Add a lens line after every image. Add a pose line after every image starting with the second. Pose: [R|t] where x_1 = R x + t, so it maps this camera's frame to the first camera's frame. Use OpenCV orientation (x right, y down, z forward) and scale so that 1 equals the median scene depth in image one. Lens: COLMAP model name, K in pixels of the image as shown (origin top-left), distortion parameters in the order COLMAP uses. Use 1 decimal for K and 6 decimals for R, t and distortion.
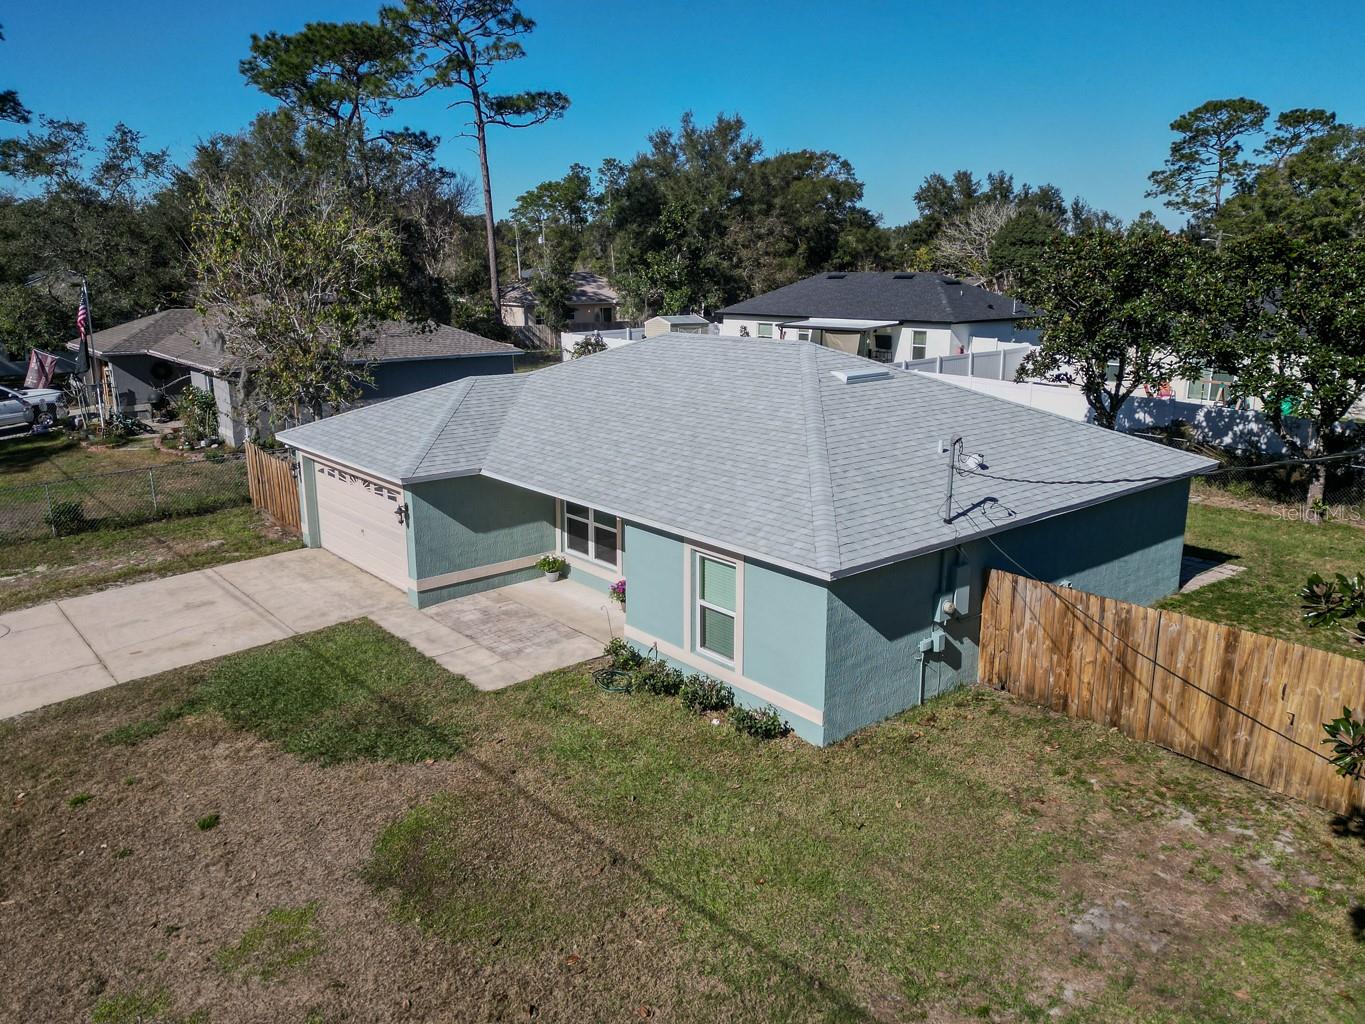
lens RADIAL K [[984.7, 0, 682.5], [0, 984.7, 512.0], [0, 0, 1]] dist [0.069854, -0.065108]
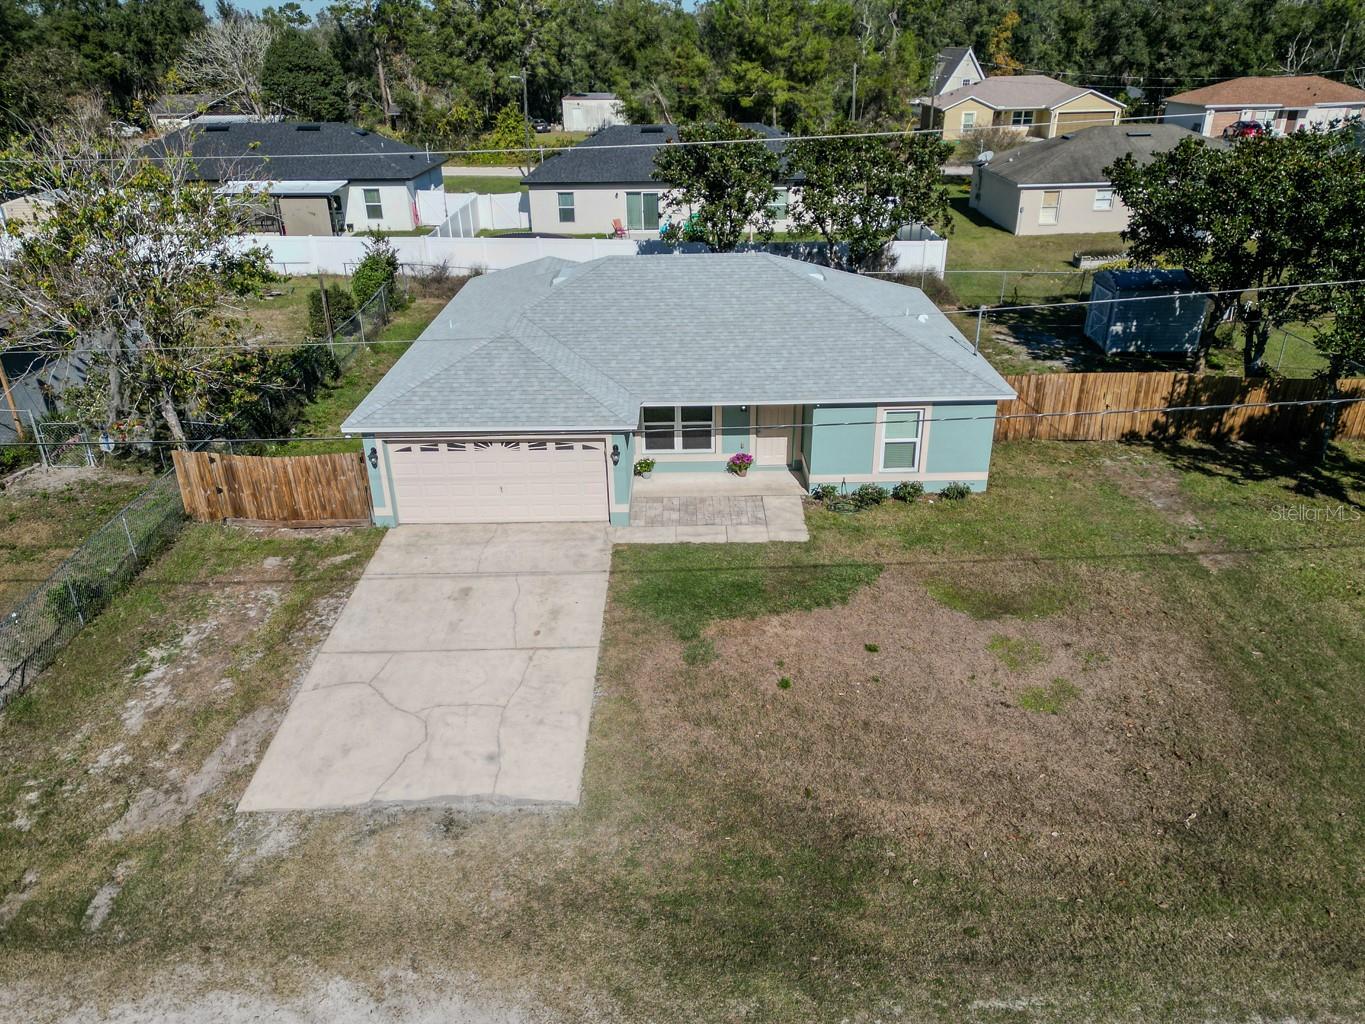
lens RADIAL K [[1012.7, 0, 685.3], [0, 1012.7, 549.5], [0, 0, 1]] dist [0.102490, -0.120305]
pose [[0.637680, -0.351481, 0.685438, -1.060965], [0.195501, 0.934542, 0.297338, -0.228497], [-0.745080, -0.055603, 0.664654, 0.099128]]
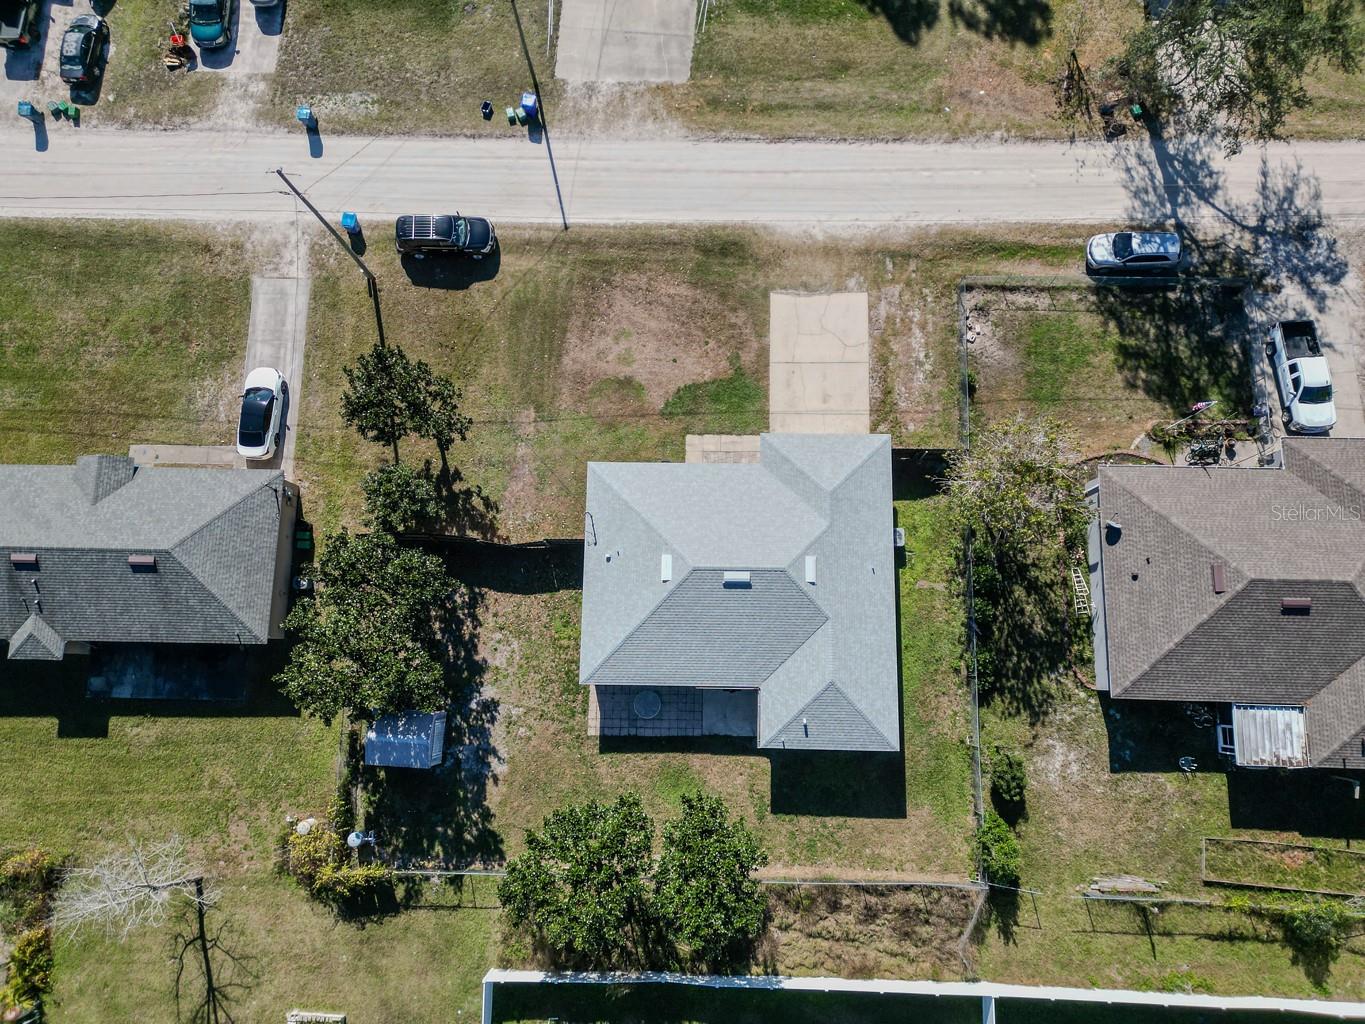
lens RADIAL K [[984.7, 0, 682.5], [0, 984.7, 512.0], [0, 0, 1]] dist [0.069854, -0.065108]
pose [[-0.651267, 0.749196, -0.120653, 0.334914], [-0.156291, 0.023159, 0.987440, -2.514132], [0.742579, 0.661944, 0.102010, 0.634922]]
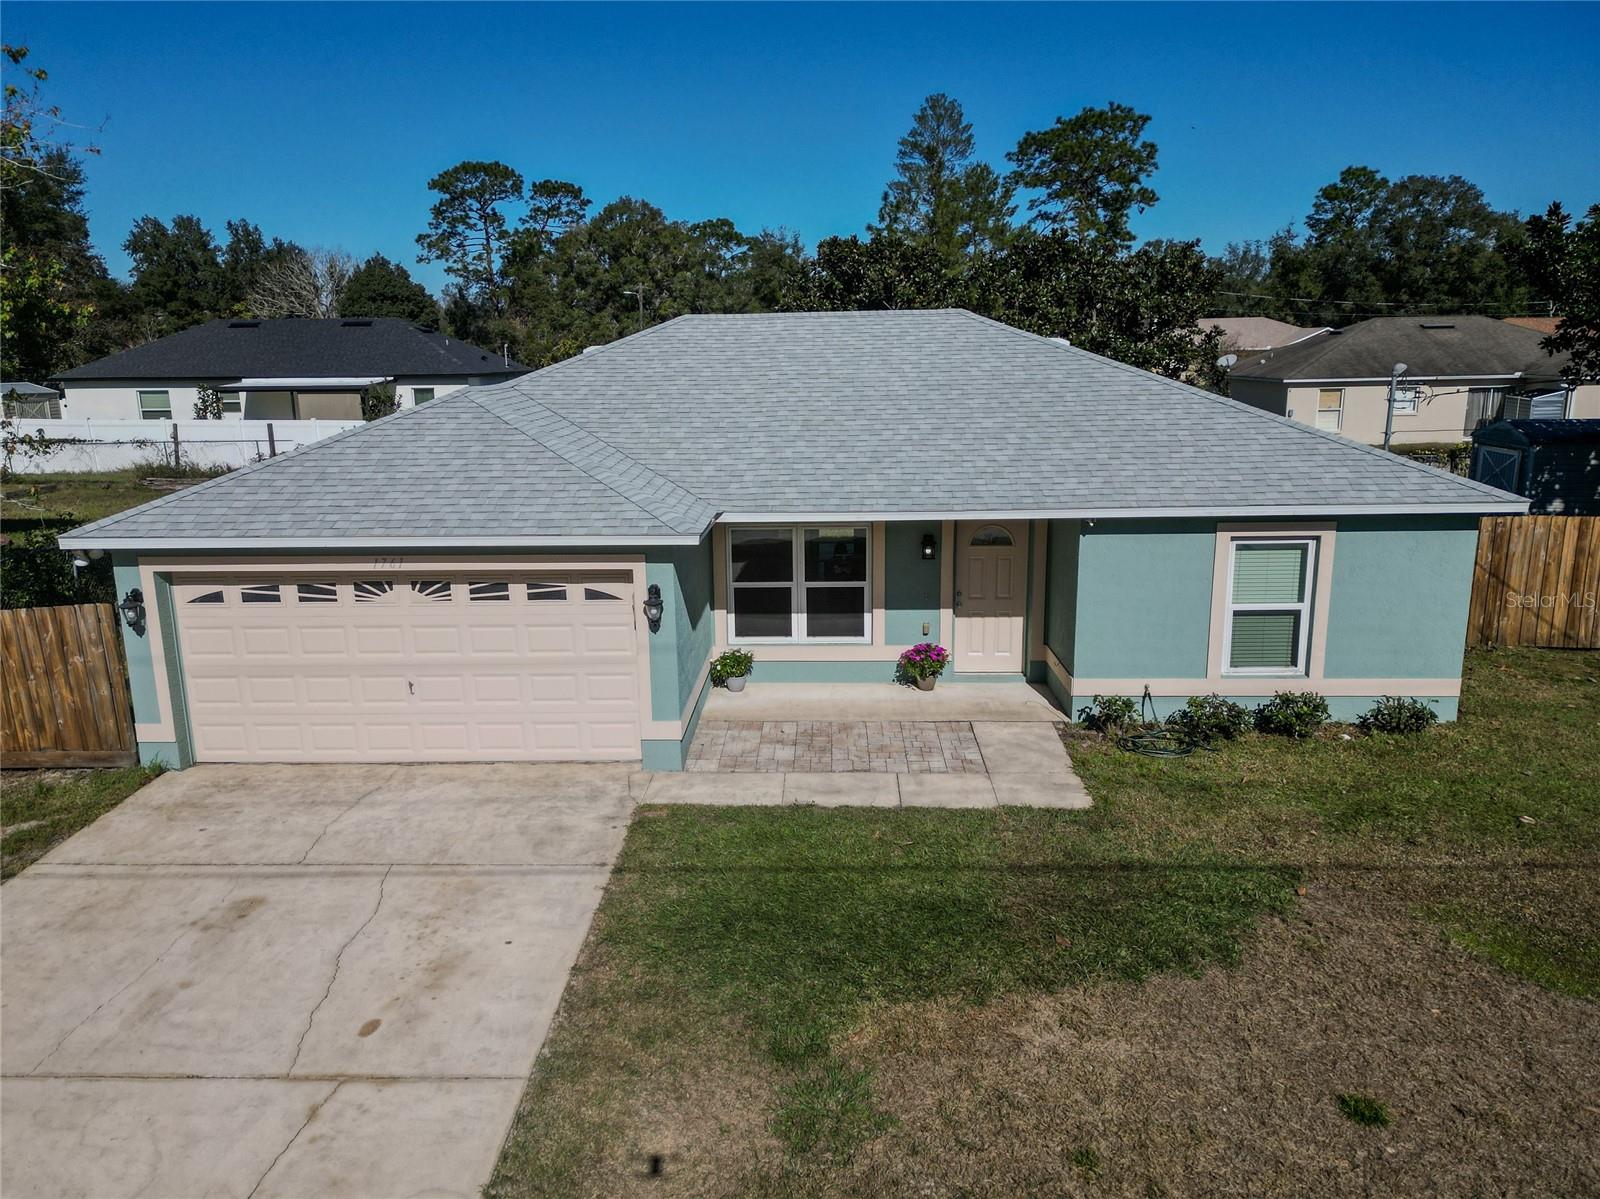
lens RADIAL K [[1147.5, 0, 771.6], [0, 1147.5, 601.0], [0, 0, 1]] dist [0.076624, -0.085092]
pose [[0.681341, -0.165196, 0.713081, -0.657252], [0.191373, 0.980517, 0.044297, -0.015144], [-0.706506, 0.106283, 0.699681, 0.478088]]
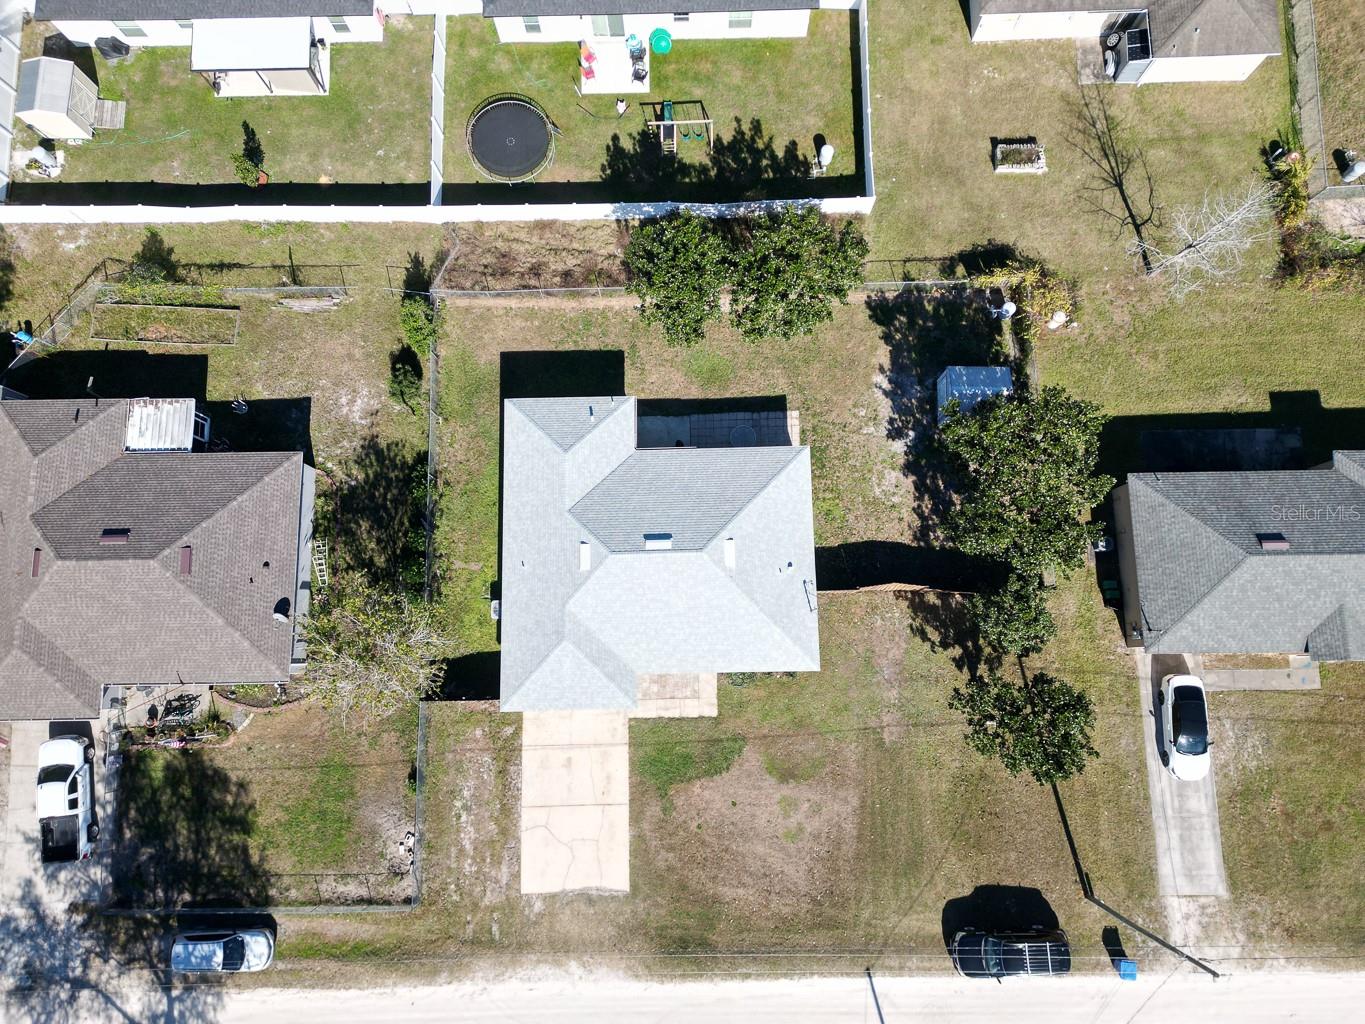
lens RADIAL K [[984.7, 0, 682.5], [0, 984.7, 512.0], [0, 0, 1]] dist [0.069854, -0.065108]
pose [[0.623415, -0.771274, 0.128415, -0.132540], [0.203358, 0.318523, 0.925845, -2.385919], [-0.754983, -0.551071, 0.355417, 0.233549]]
